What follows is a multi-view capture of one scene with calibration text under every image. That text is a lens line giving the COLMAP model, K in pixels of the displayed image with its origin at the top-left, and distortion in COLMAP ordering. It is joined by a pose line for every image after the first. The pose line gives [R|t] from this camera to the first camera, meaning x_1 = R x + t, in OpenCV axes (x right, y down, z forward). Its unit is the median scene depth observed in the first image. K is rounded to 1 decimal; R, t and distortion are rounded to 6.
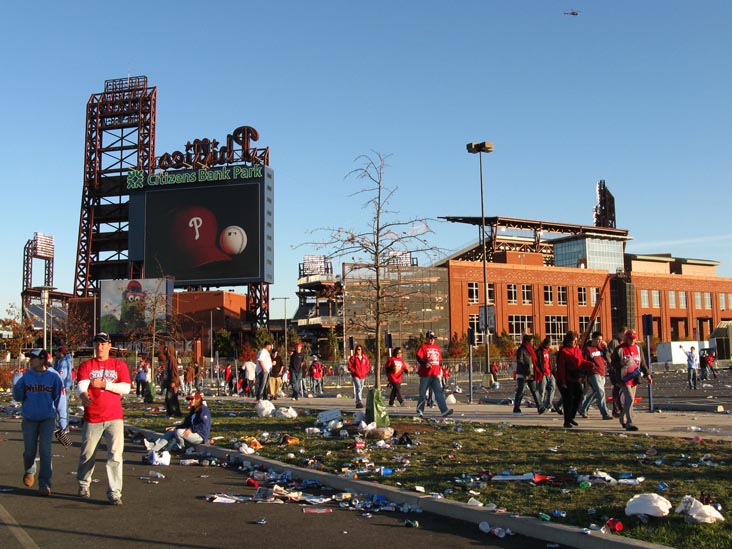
lens RADIAL K [[728.8, 0, 366.0], [0, 728.8, 274.5], [0, 0, 1]] dist [-0.172485, 0.013094]
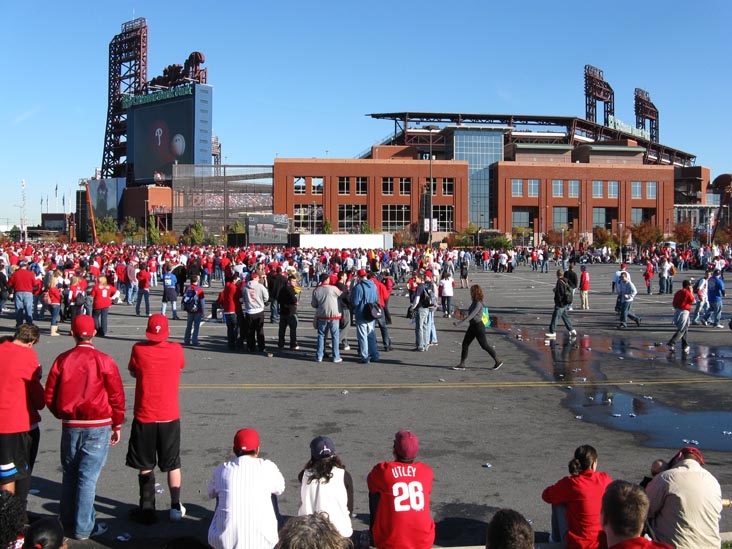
lens RADIAL K [[728.8, 0, 366.0], [0, 728.8, 274.5], [0, 0, 1]] dist [-0.172485, 0.013094]
pose [[0.907556, 0.041559, -0.417869, 0.604165], [0.025646, 0.987748, 0.153935, -0.007836], [0.419147, -0.150421, 0.895371, -0.026397]]
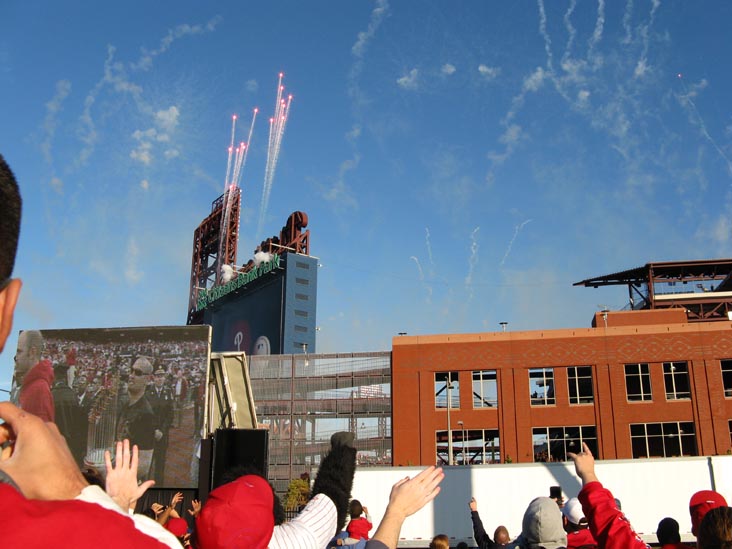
lens RADIAL K [[728.8, 0, 366.0], [0, 728.8, 274.5], [0, 0, 1]] dist [-0.172485, 0.013094]
pose [[0.759570, -0.189259, -0.622281, 0.372324], [0.047977, 0.970426, -0.236582, 0.054898], [0.648653, 0.149846, 0.746187, 0.440690]]
